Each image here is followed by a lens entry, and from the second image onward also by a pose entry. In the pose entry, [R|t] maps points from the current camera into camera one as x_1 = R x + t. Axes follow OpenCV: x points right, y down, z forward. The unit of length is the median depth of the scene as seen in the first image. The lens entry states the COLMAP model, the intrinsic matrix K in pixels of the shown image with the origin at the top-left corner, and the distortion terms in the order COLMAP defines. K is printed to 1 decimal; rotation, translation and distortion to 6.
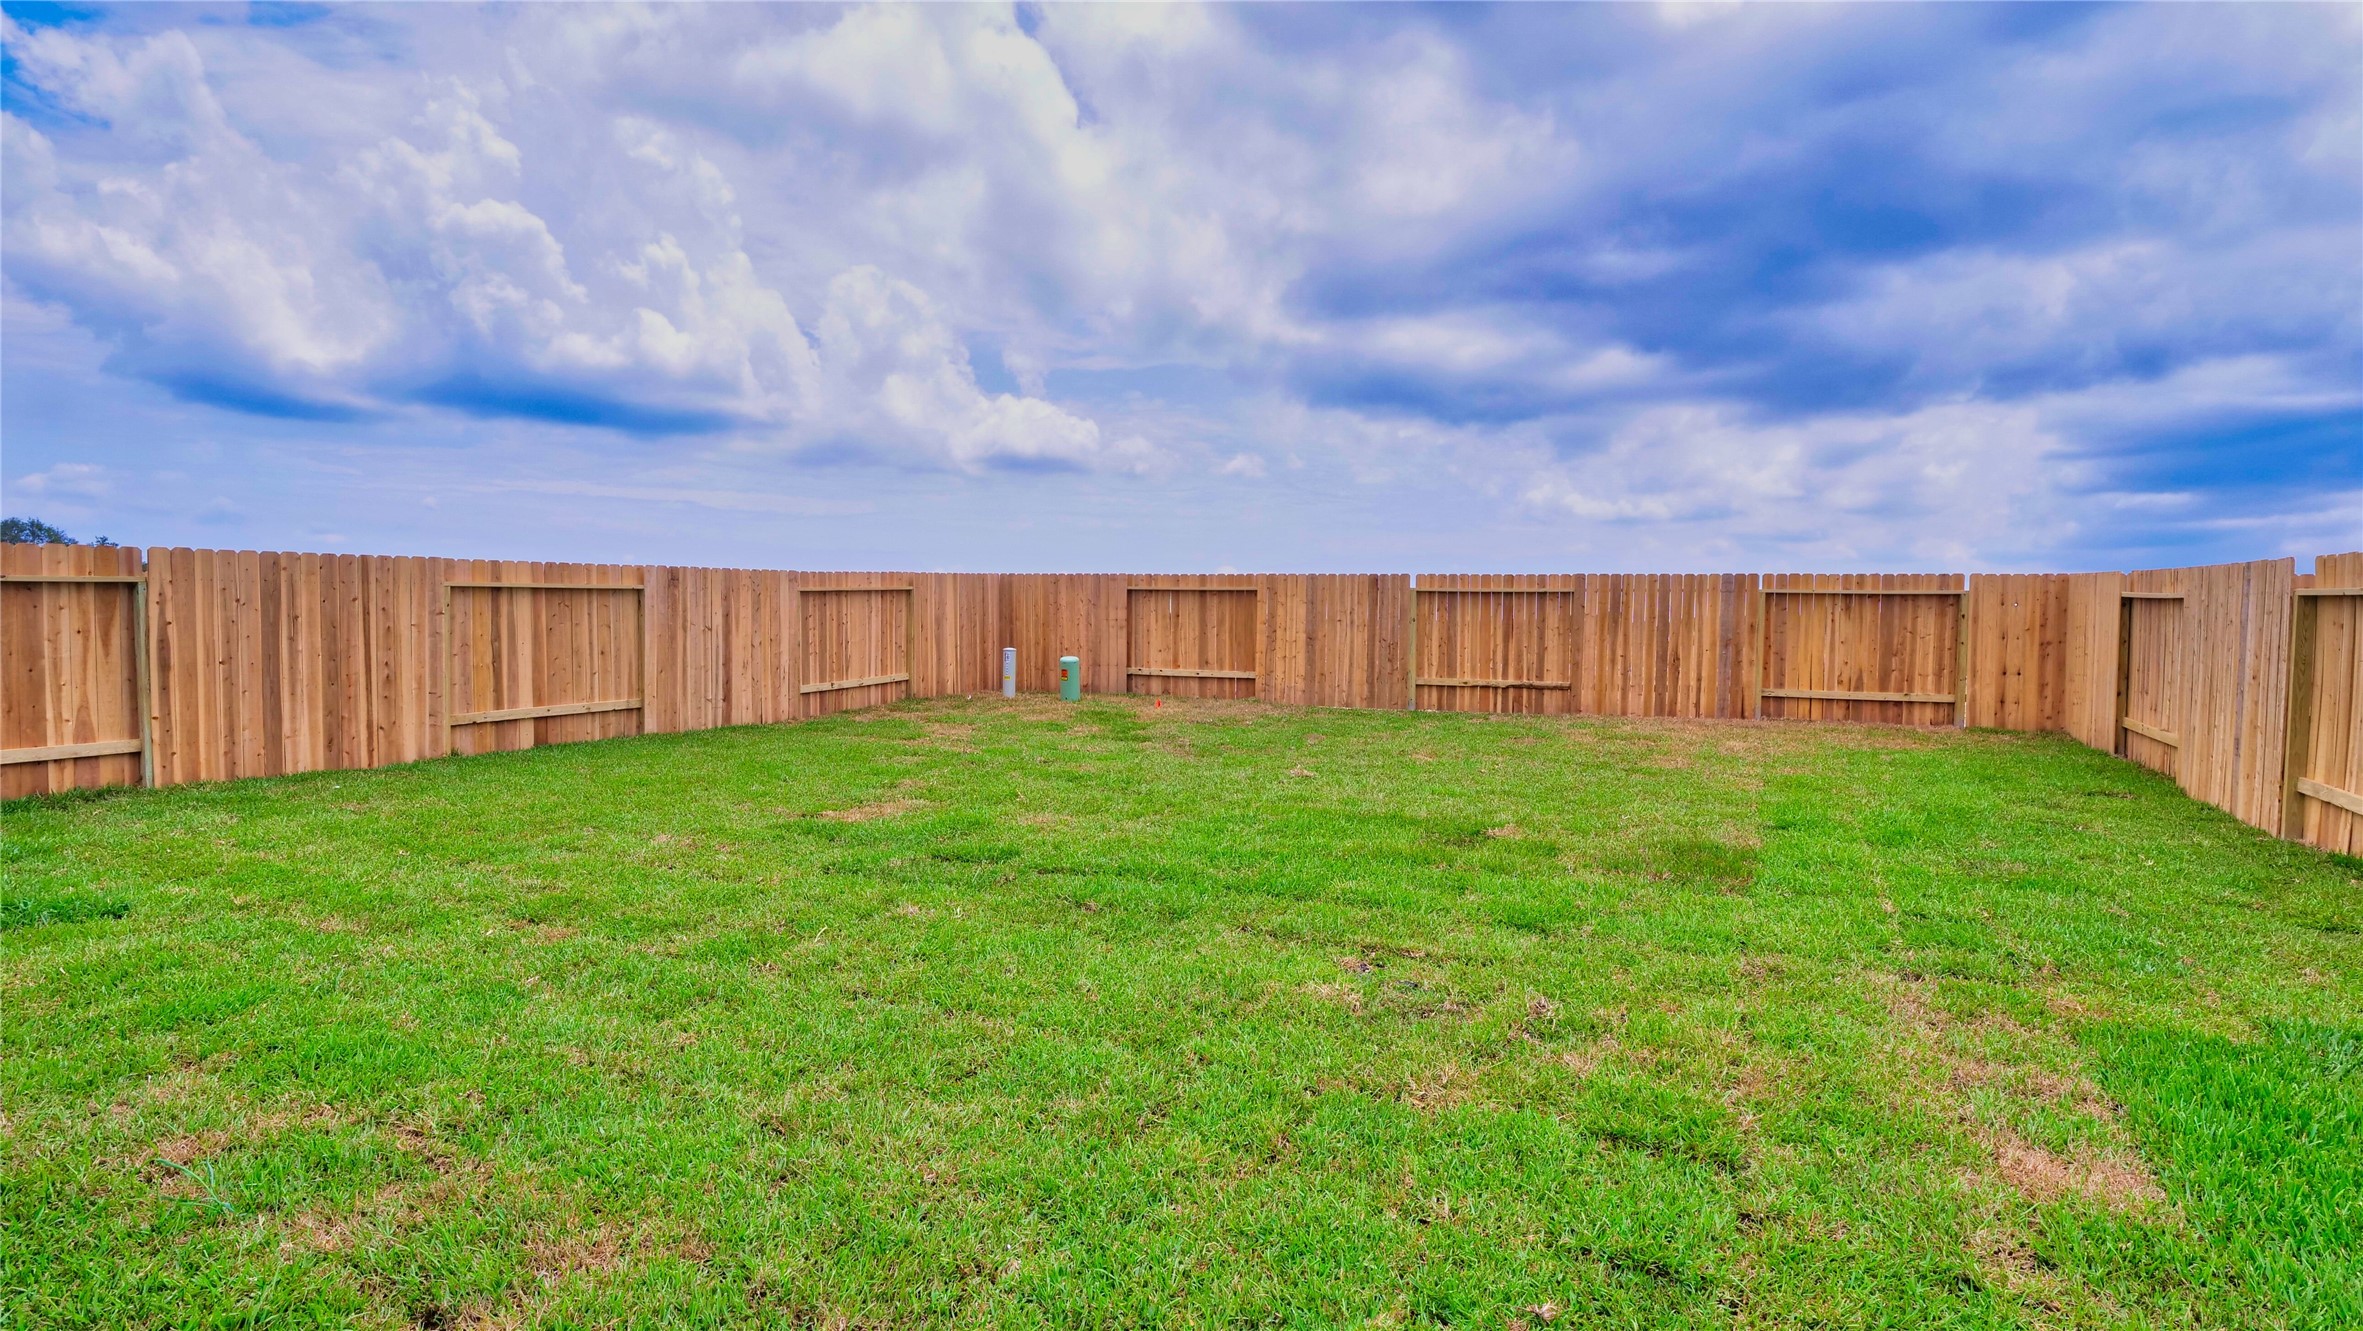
lens RADIAL K [[1153.4, 0, 1181.5], [0, 1153.4, 665.5], [0, 0, 1]] dist [-0.005346, -0.000937]
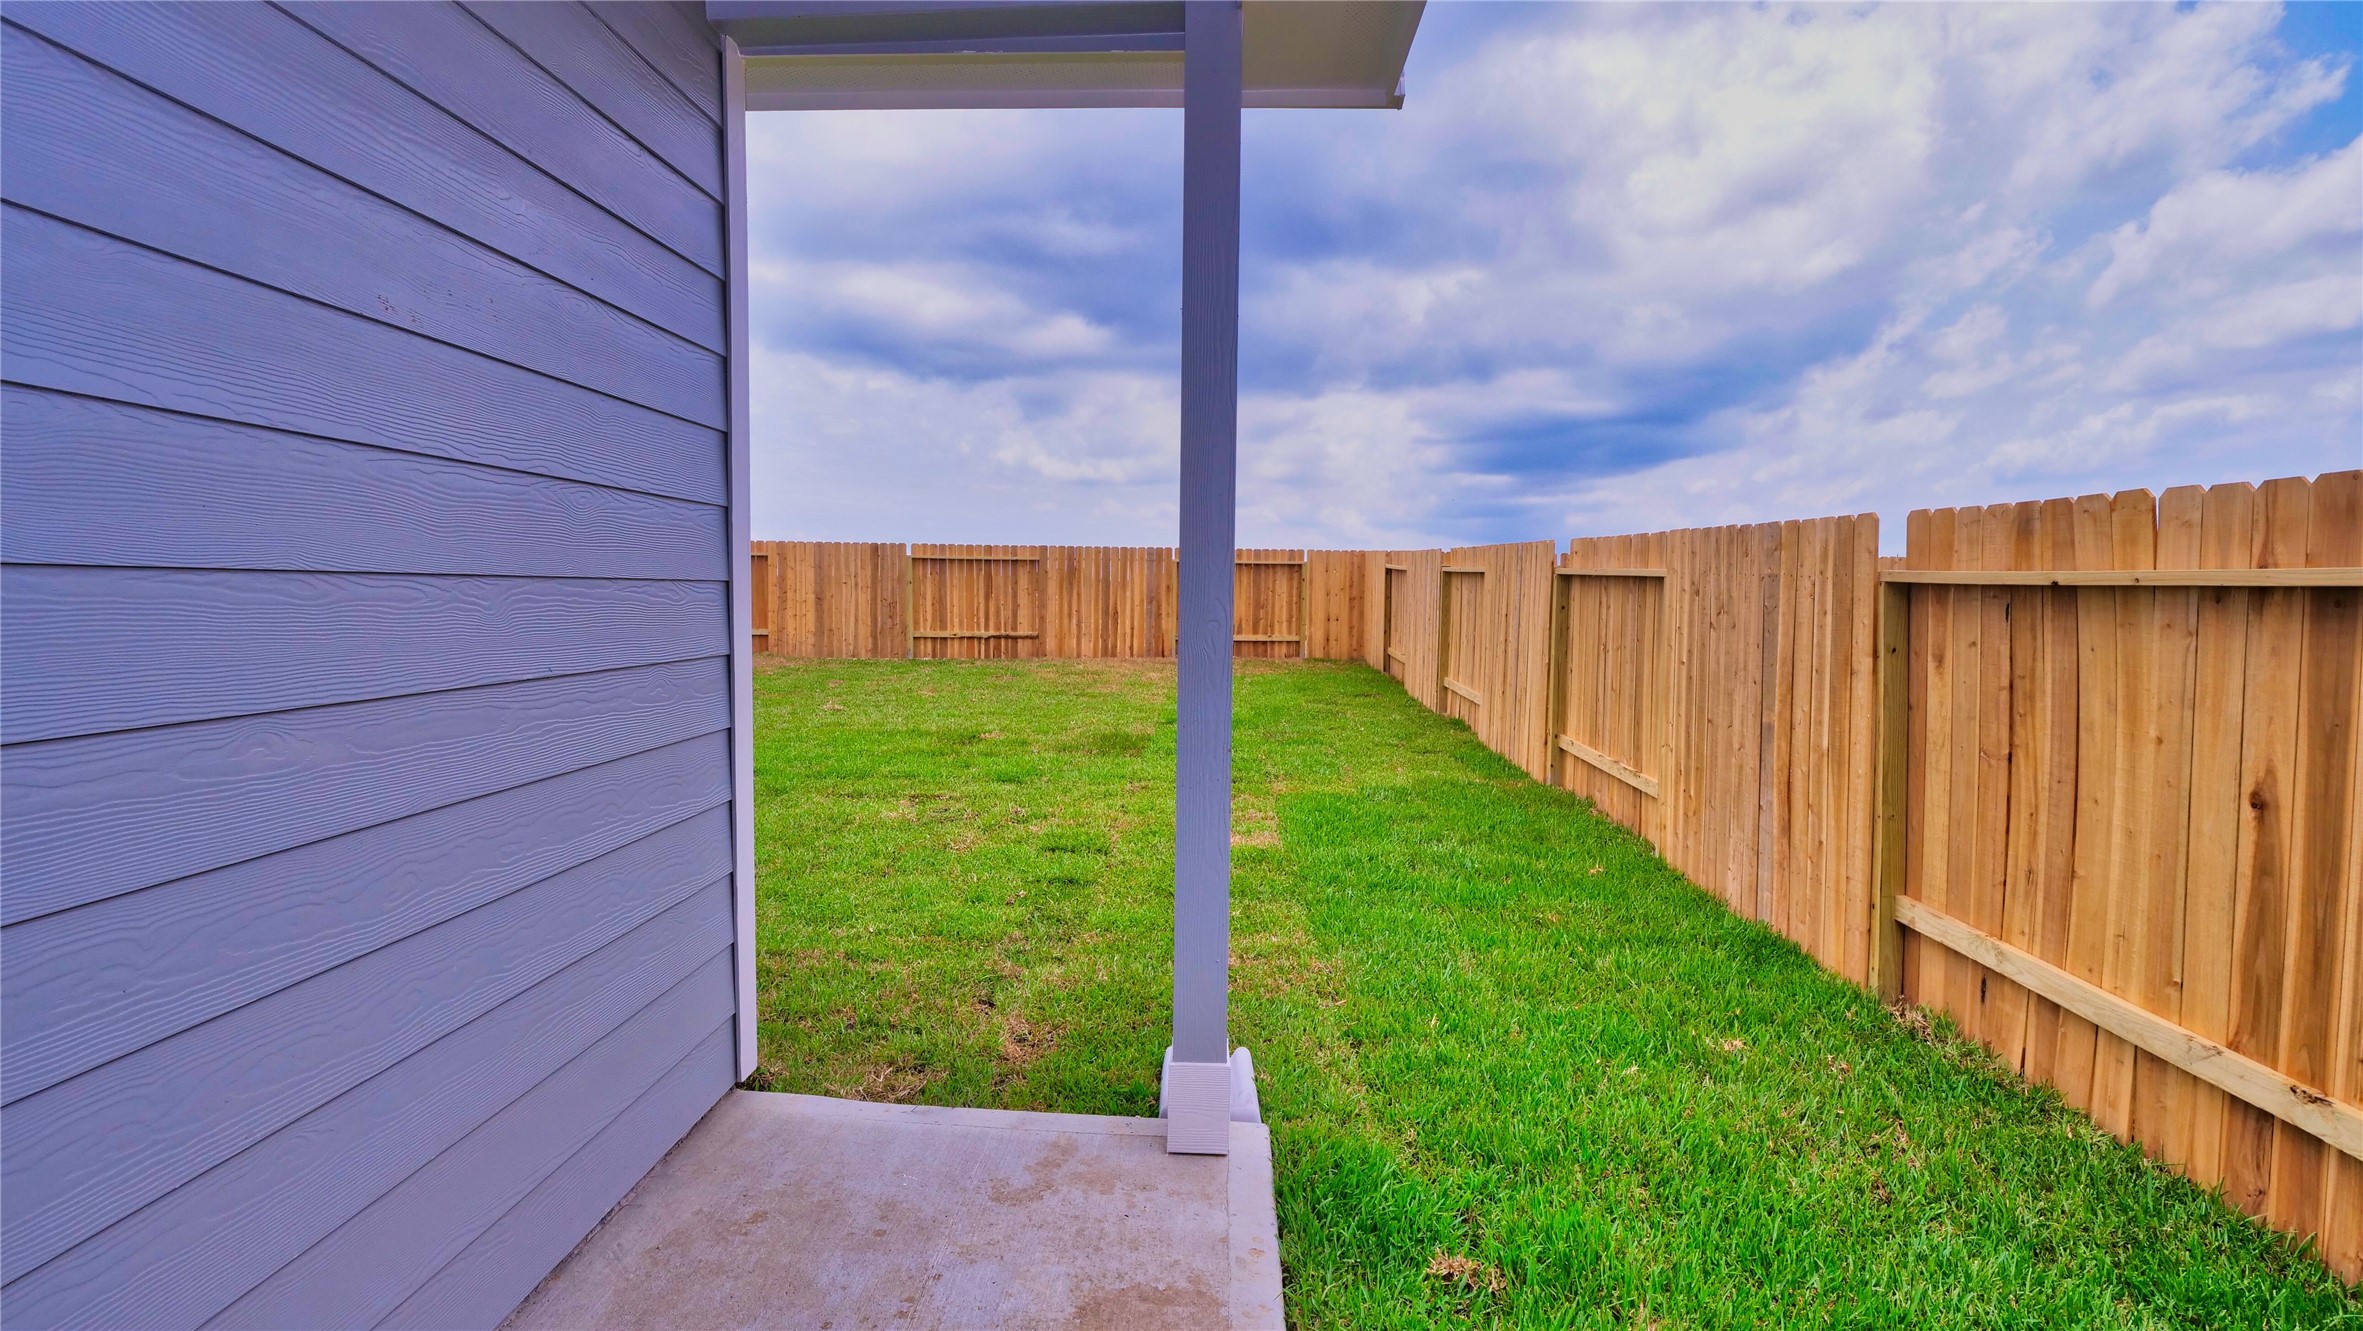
lens RADIAL K [[1153.4, 0, 1181.5], [0, 1153.4, 665.5], [0, 0, 1]] dist [-0.005346, -0.000937]
pose [[0.902530, -0.032469, 0.429402, -0.061486], [0.016051, 0.998997, 0.041802, 0.000694], [-0.430328, -0.030835, 0.902146, -0.200169]]
